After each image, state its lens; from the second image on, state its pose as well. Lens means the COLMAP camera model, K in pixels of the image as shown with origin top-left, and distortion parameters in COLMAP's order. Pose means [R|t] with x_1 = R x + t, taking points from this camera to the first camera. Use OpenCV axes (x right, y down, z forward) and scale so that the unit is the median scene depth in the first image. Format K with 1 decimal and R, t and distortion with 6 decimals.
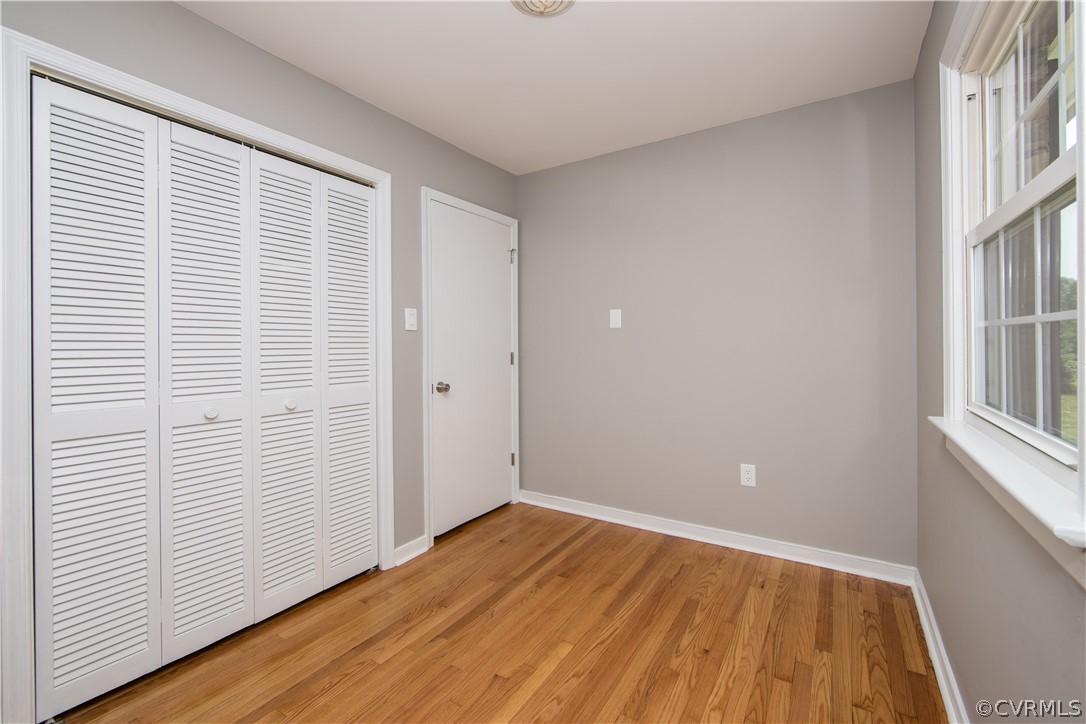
lens RADIAL K [[445.0, 0, 545.8], [0, 445.0, 358.8], [0, 0, 1]] dist [-0.009984, 0.000447]
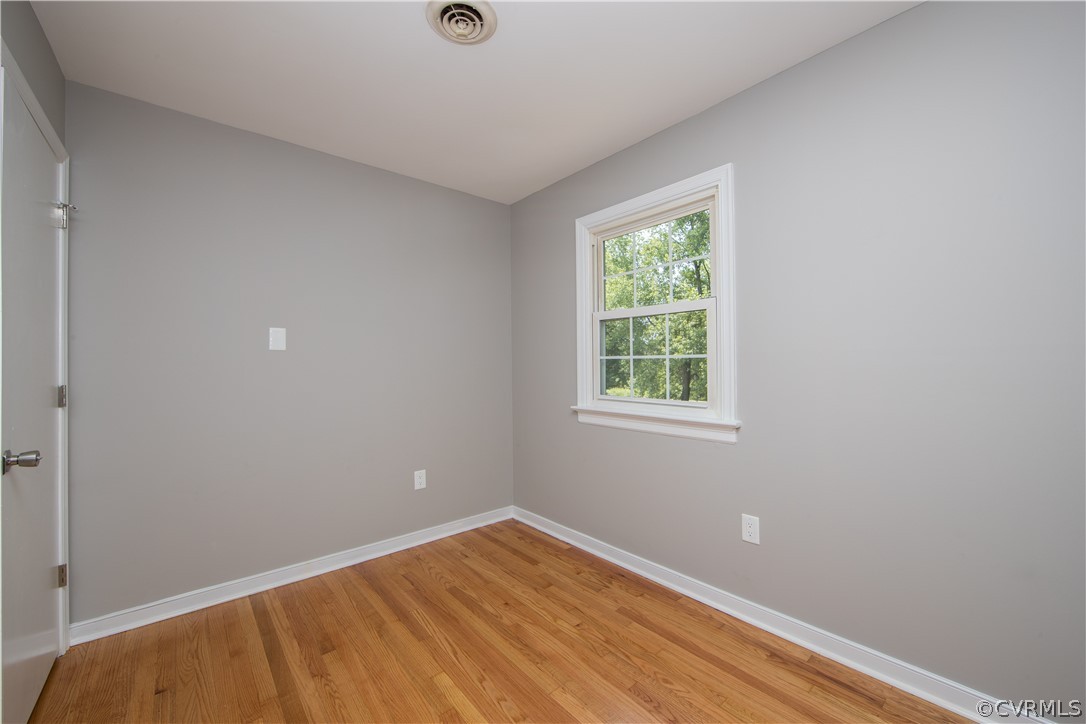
lens RADIAL K [[435.3, 0, 544.1], [0, 435.3, 363.2], [0, 0, 1]] dist [-0.010142, 0.000640]
pose [[0.293919, 0.010299, 0.955775, -0.666017], [0.036111, 0.999108, -0.021871, -0.013587], [-0.955148, 0.040943, 0.293286, 0.389423]]
